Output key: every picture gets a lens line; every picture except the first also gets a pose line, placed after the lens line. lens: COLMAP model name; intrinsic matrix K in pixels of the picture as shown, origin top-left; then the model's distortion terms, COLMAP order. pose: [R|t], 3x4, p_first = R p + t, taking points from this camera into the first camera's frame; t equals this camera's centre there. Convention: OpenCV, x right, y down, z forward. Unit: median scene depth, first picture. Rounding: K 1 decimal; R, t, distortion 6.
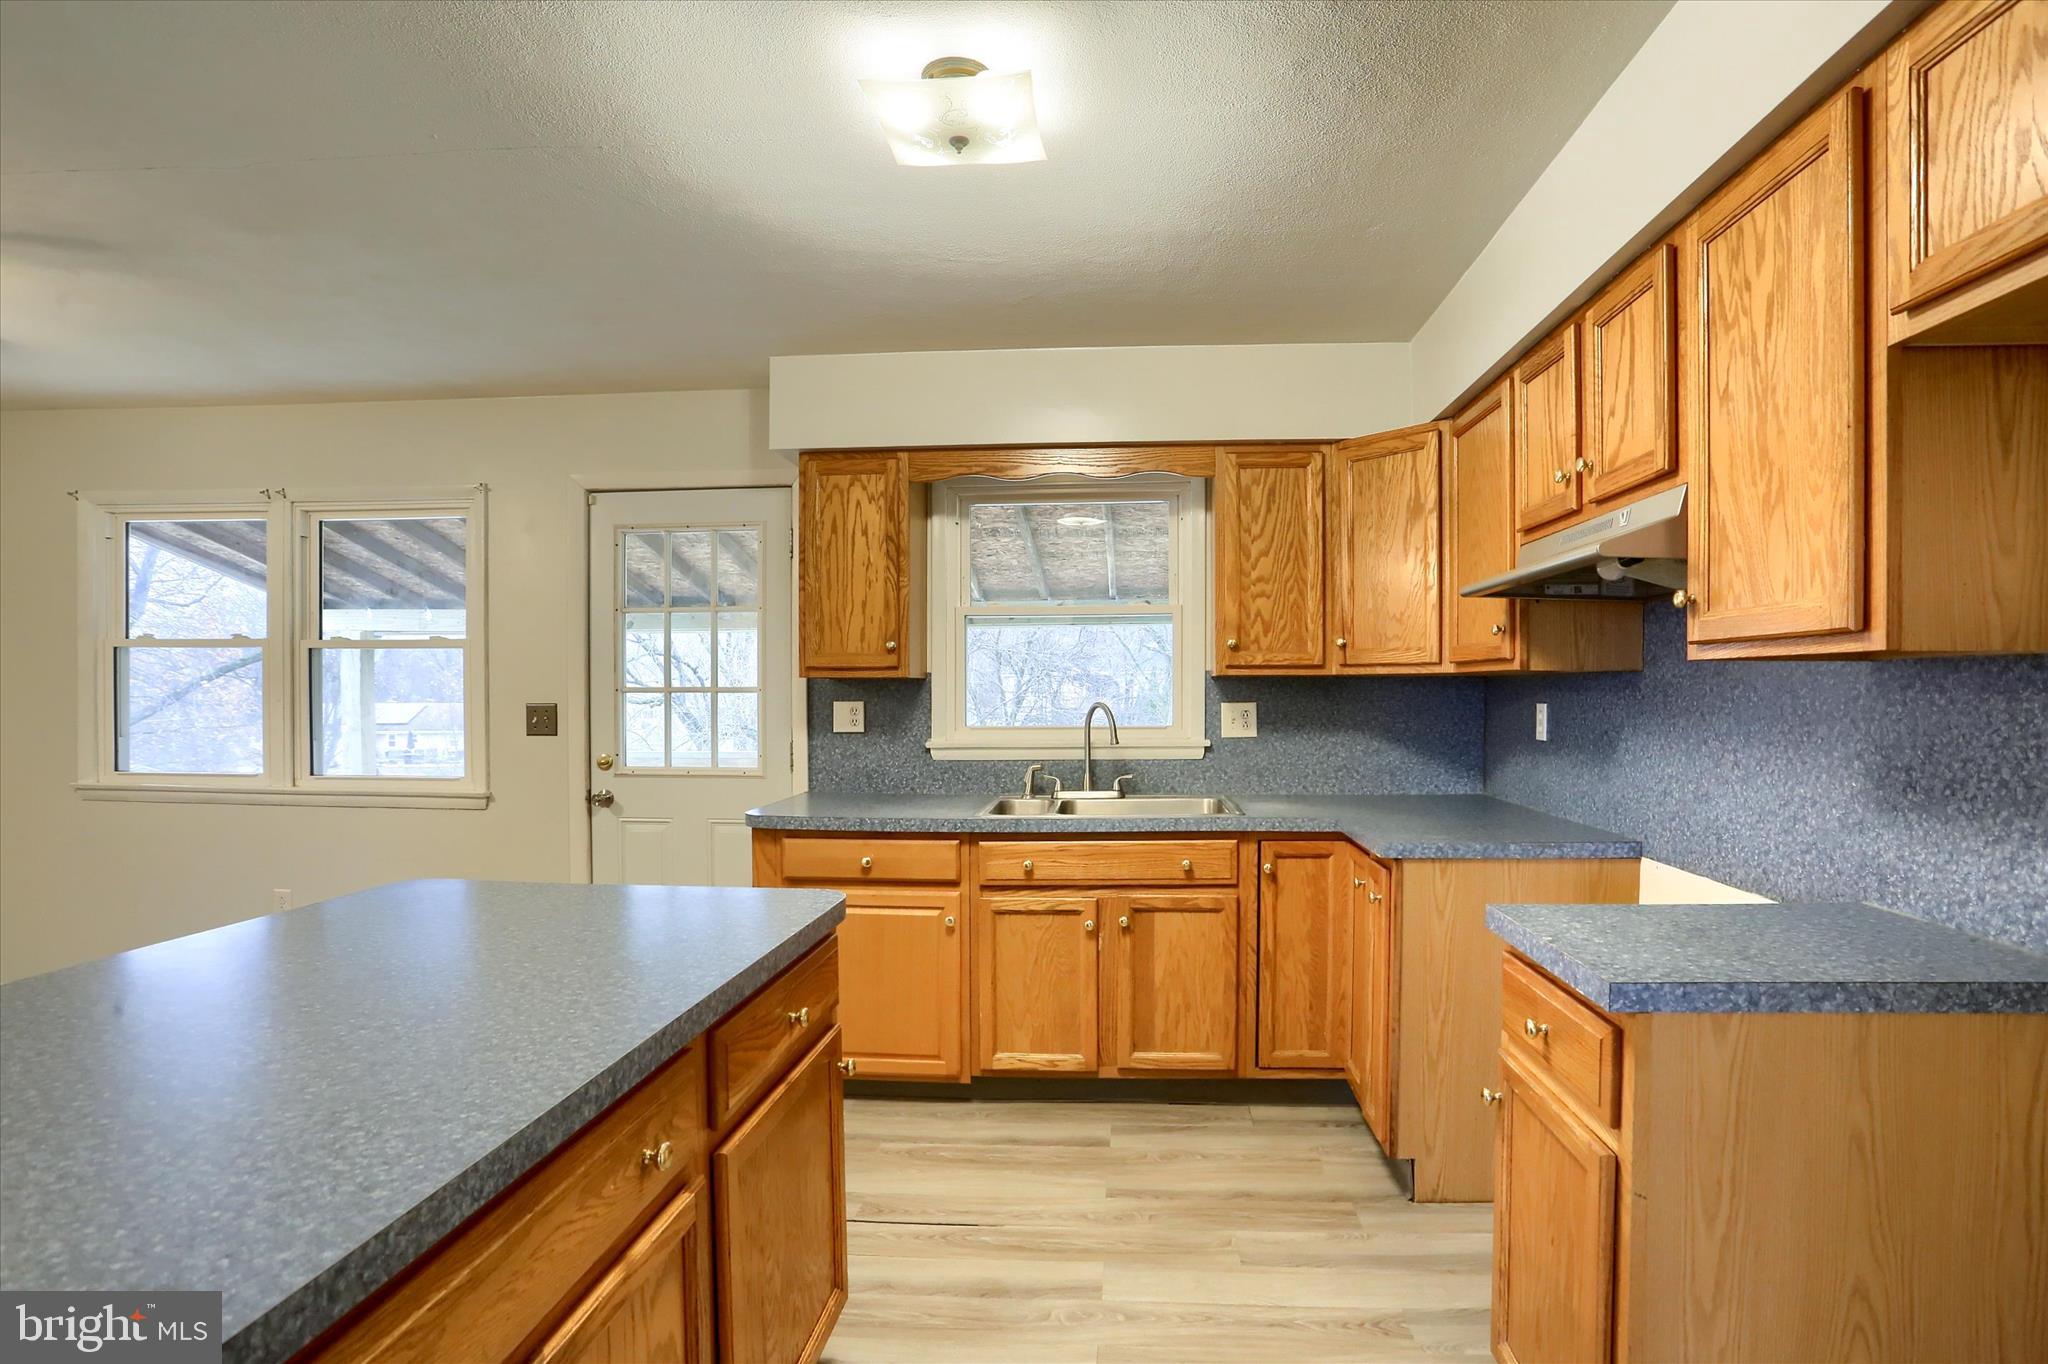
lens RADIAL K [[981.4, 0, 1029.3], [0, 981.4, 709.1], [0, 0, 1]] dist [-0.000320, 0.000087]
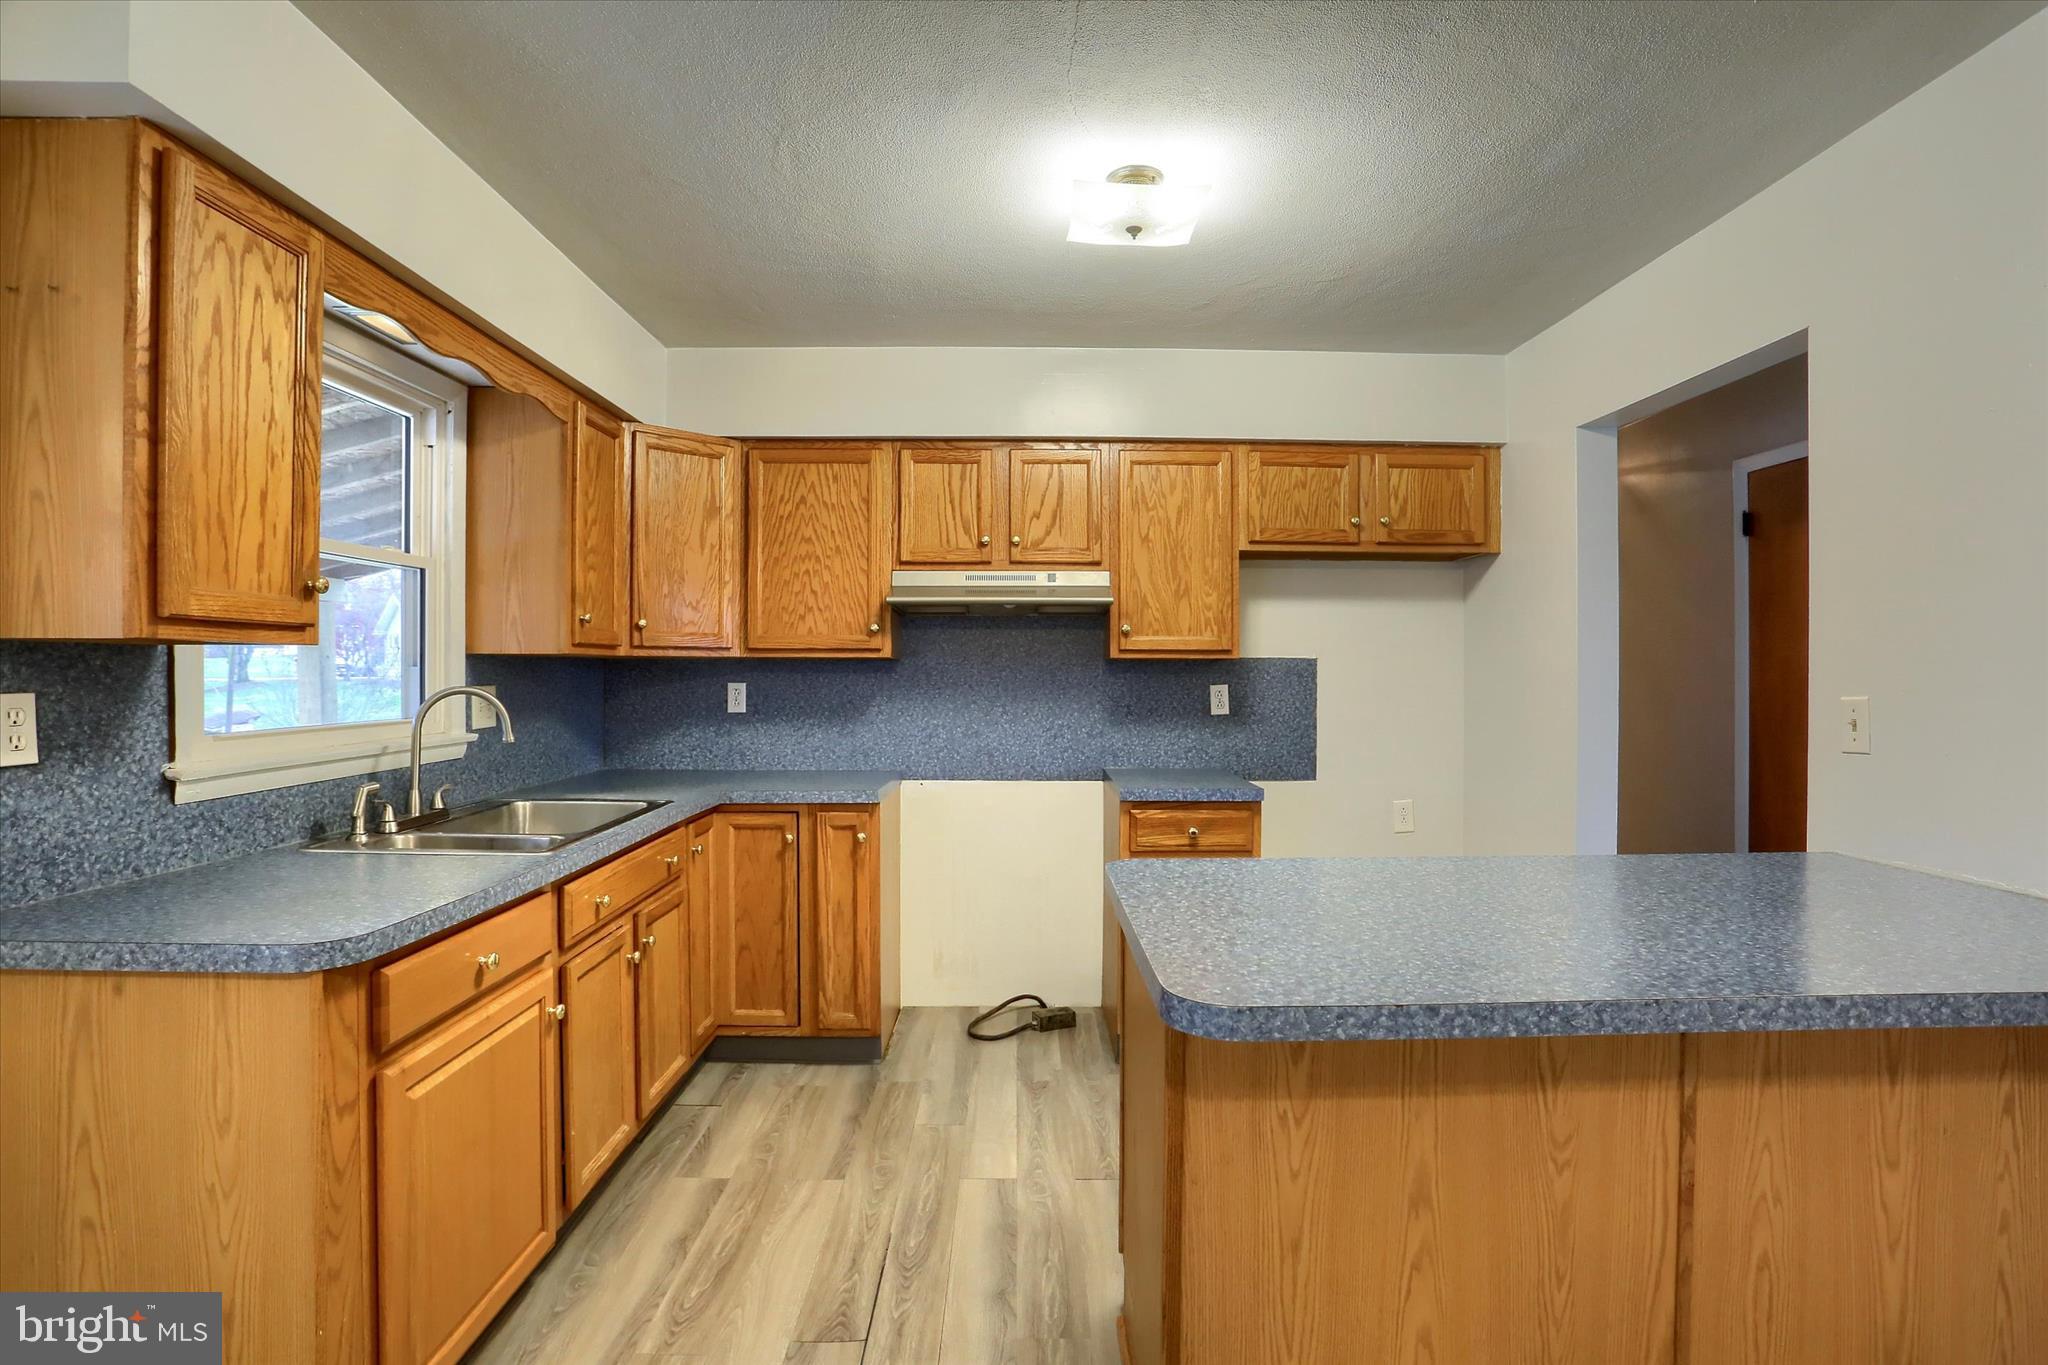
lens RADIAL K [[1013.8, 0, 1024.0], [0, 1013.8, 682.5], [0, 0, 1]] dist [-0.002713, -0.000229]
pose [[-0.056419, -0.010165, 0.998355, -0.847449], [0.014601, 0.999833, 0.011005, -0.014859], [-0.998300, 0.015198, -0.056261, 0.768891]]
